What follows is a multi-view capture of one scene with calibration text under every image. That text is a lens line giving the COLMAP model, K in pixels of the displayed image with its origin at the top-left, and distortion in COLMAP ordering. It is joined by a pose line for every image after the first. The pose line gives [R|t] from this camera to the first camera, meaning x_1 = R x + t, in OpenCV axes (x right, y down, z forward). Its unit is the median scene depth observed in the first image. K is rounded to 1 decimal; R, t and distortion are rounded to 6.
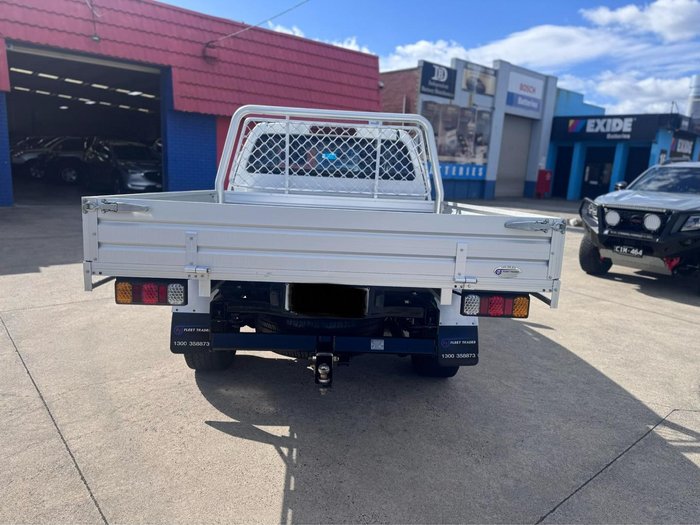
lens RADIAL K [[490.2, 0, 350.0], [0, 490.2, 262.5], [0, 0, 1]] dist [0.048681, -0.059216]
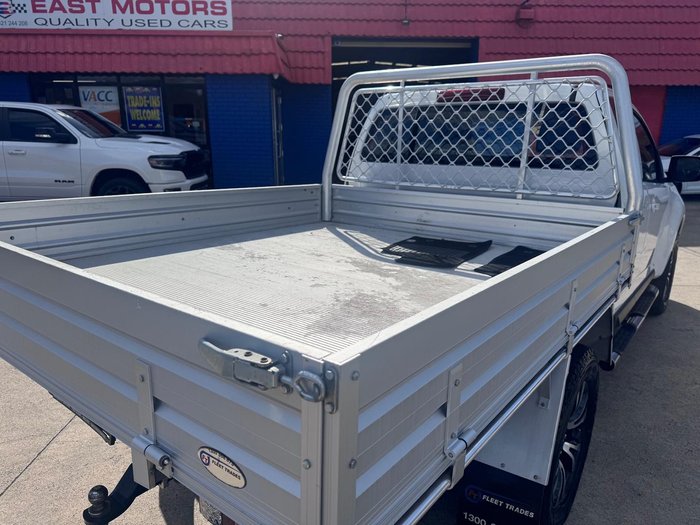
lens RADIAL K [[498.9, 0, 350.0], [0, 498.9, 262.5], [0, 0, 1]] dist [-0.004812, 0.005102]
pose [[0.768270, 0.116845, -0.629372, 0.292377], [-0.088581, 0.993146, 0.076251, -0.080181], [0.633967, -0.002831, 0.773355, 0.373864]]
